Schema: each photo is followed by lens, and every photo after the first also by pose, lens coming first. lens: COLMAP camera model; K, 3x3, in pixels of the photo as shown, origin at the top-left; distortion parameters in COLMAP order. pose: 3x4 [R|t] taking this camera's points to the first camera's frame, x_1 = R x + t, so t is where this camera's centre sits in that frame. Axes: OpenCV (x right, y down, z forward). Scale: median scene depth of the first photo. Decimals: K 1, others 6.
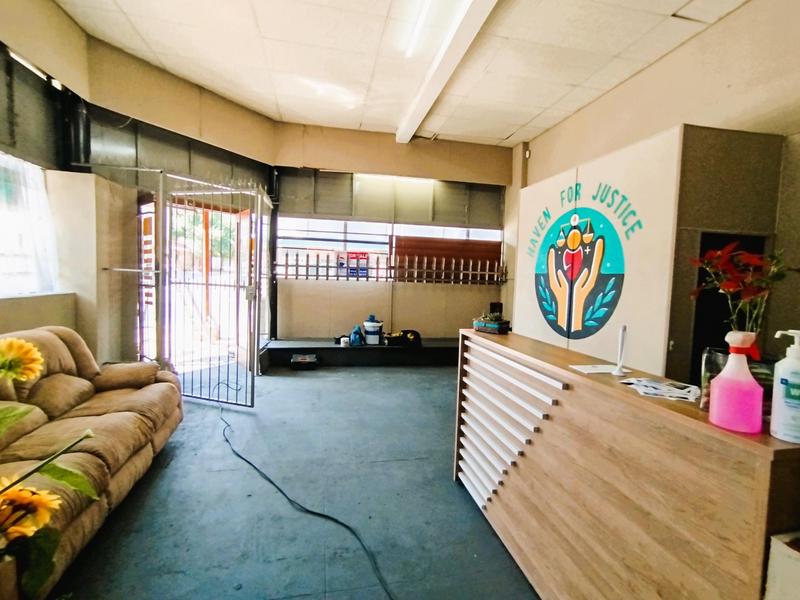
lens RADIAL K [[370.7, 0, 402.3], [0, 370.7, 296.9], [0, 0, 1]] dist [-0.024898, 0.016233]
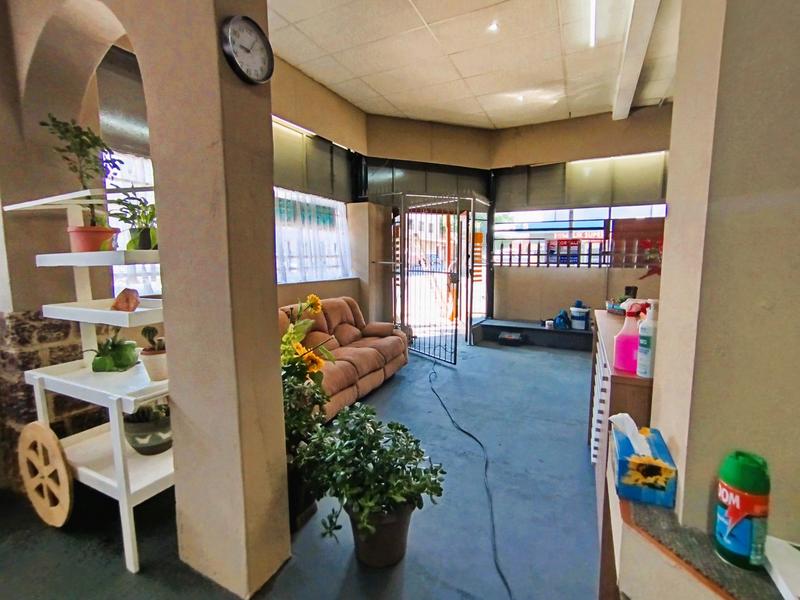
lens RADIAL K [[370.7, 0, 401.5], [0, 370.7, 301.1], [0, 0, 1]] dist [-0.024898, 0.016233]
pose [[0.780708, 0.038038, -0.623737, 0.182343], [-0.011895, 0.998869, 0.046027, 0.009798], [0.624783, -0.028515, 0.780278, -0.101970]]
